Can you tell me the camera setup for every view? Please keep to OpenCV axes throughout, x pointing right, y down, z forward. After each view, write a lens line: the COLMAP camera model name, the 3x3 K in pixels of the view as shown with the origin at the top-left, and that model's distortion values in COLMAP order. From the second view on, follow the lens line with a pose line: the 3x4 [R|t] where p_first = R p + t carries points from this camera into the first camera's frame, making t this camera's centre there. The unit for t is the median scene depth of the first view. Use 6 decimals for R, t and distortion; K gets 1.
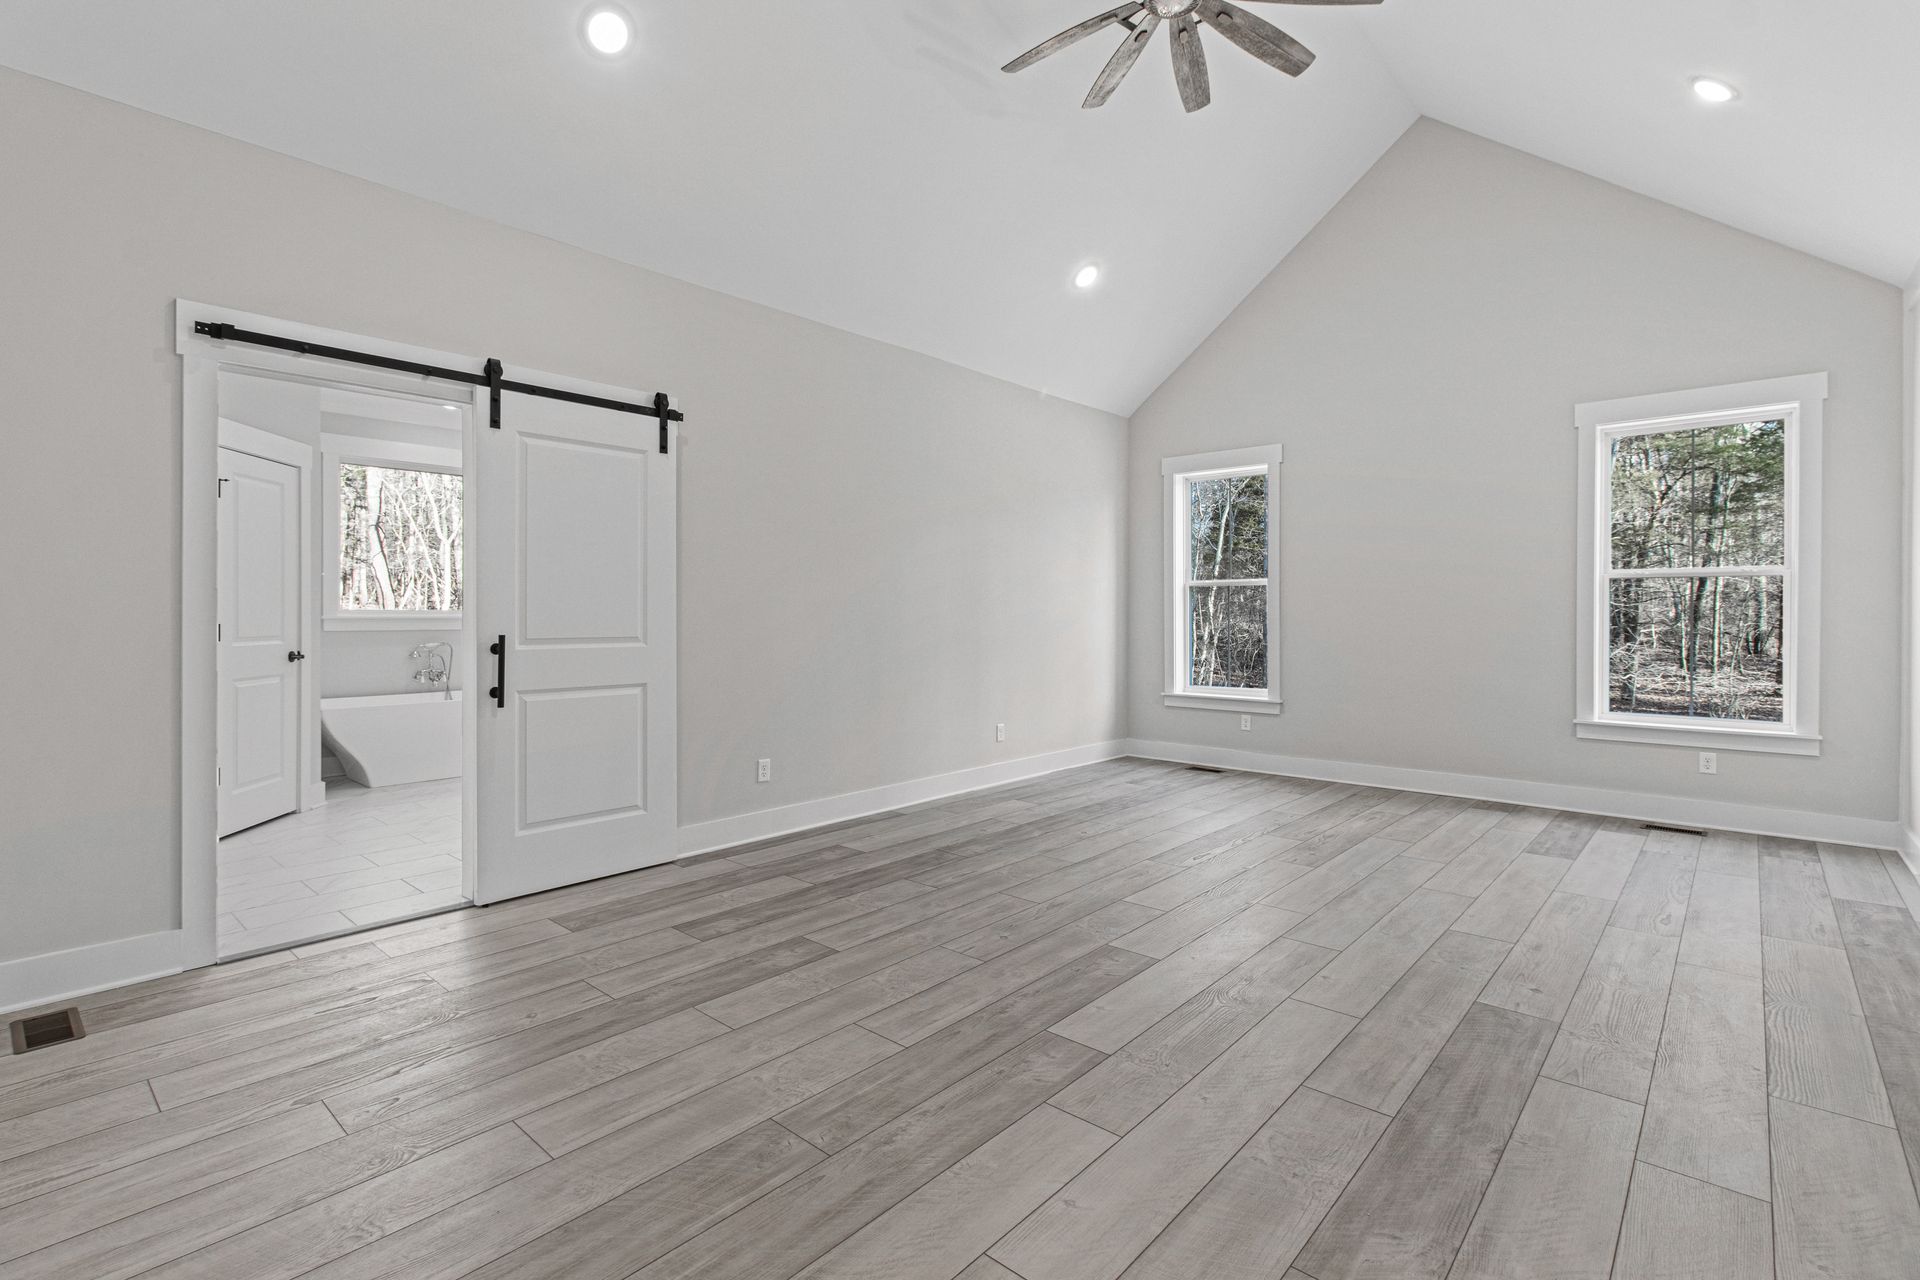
lens RADIAL K [[890.4, 0, 952.8], [0, 890.4, 628.7], [0, 0, 1]] dist [0.002250, 0.000901]
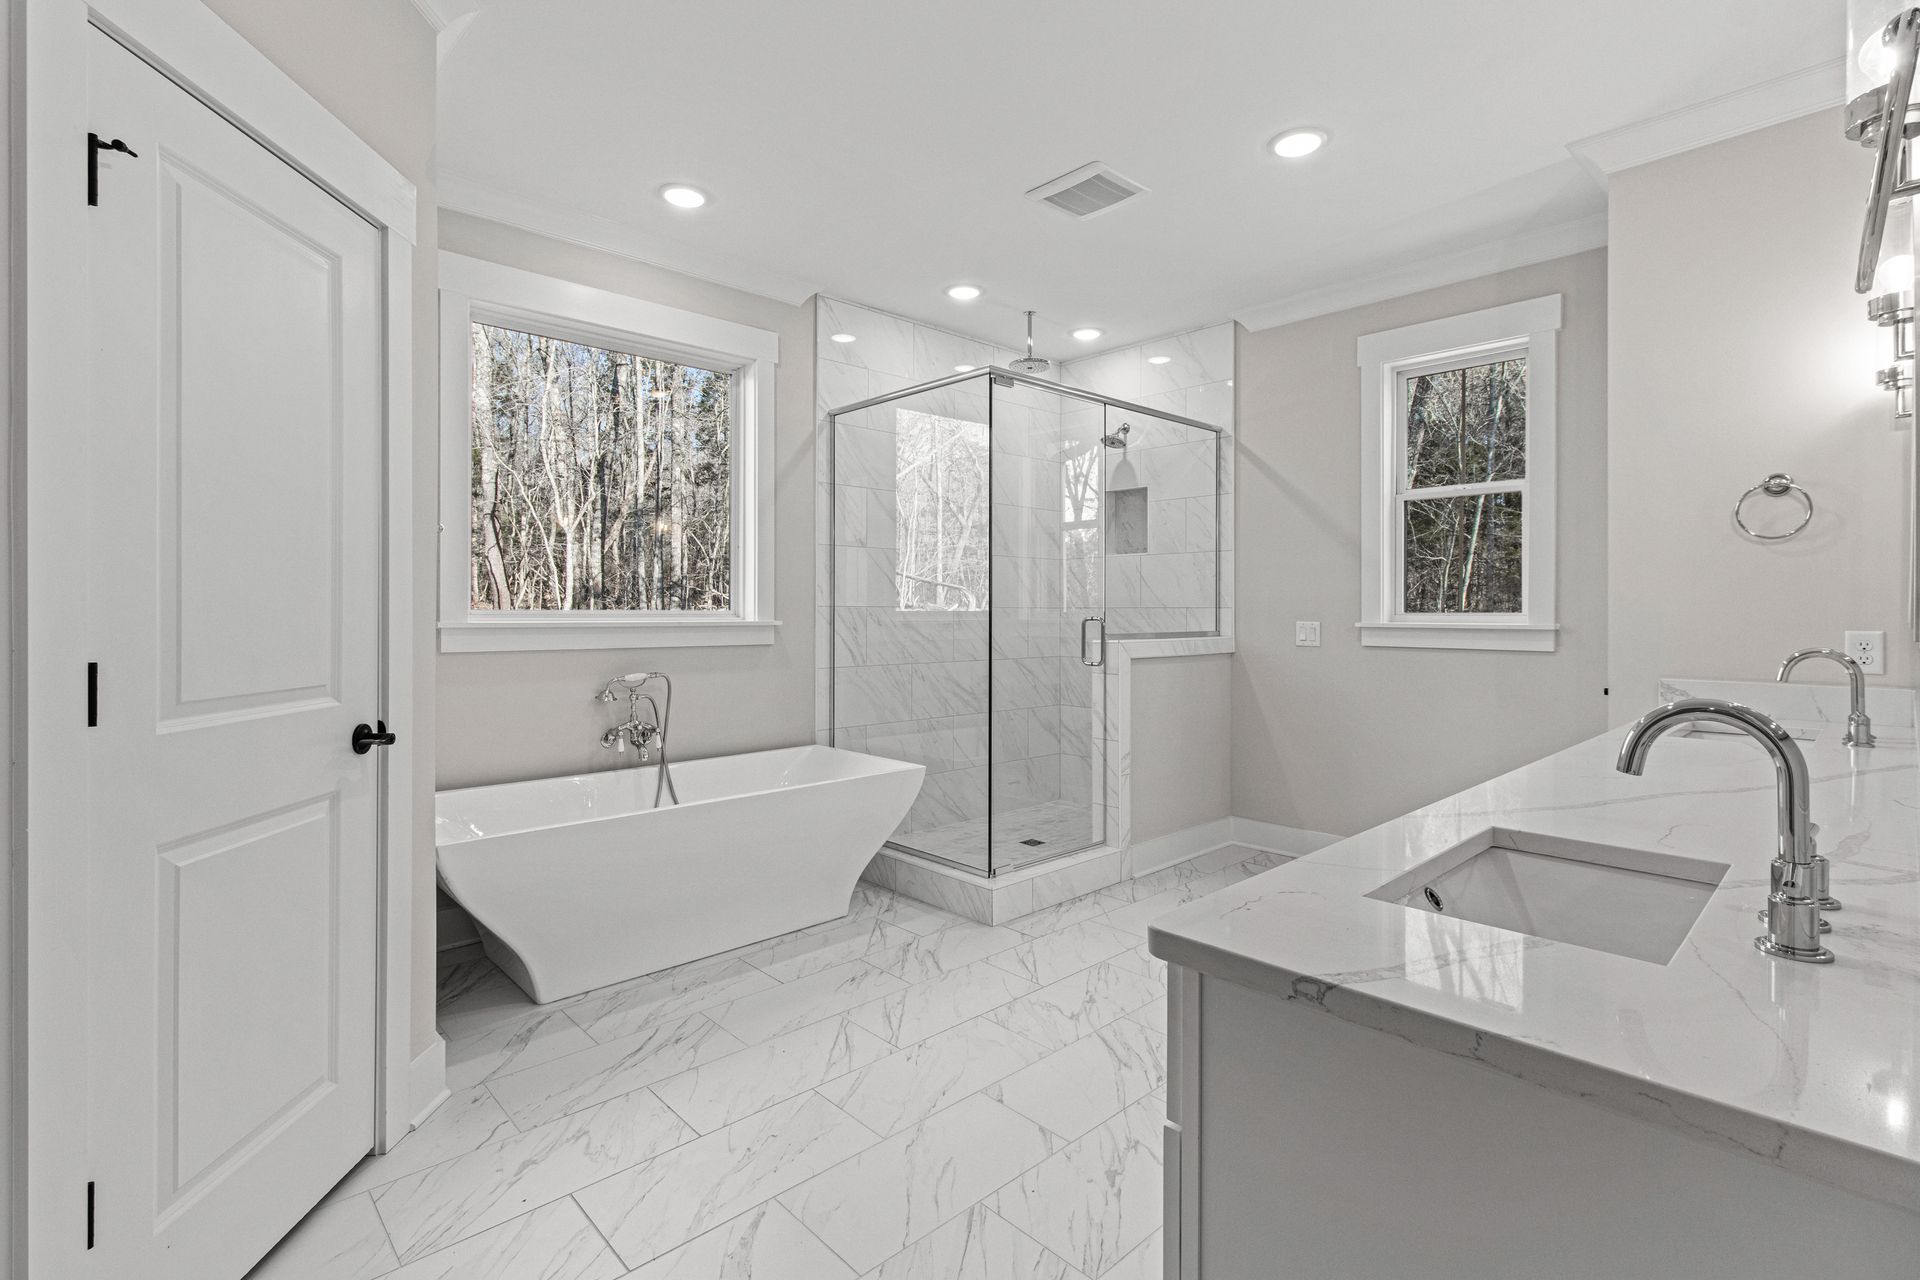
lens RADIAL K [[890.4, 0, 968.9], [0, 890.4, 628.1], [0, 0, 1]] dist [0.002250, 0.000901]
pose [[0.997198, 0.003877, -0.074701, -0.286909], [-0.003837, 0.999992, 0.000670, -0.009709], [0.074703, -0.000382, 0.997206, 0.402798]]
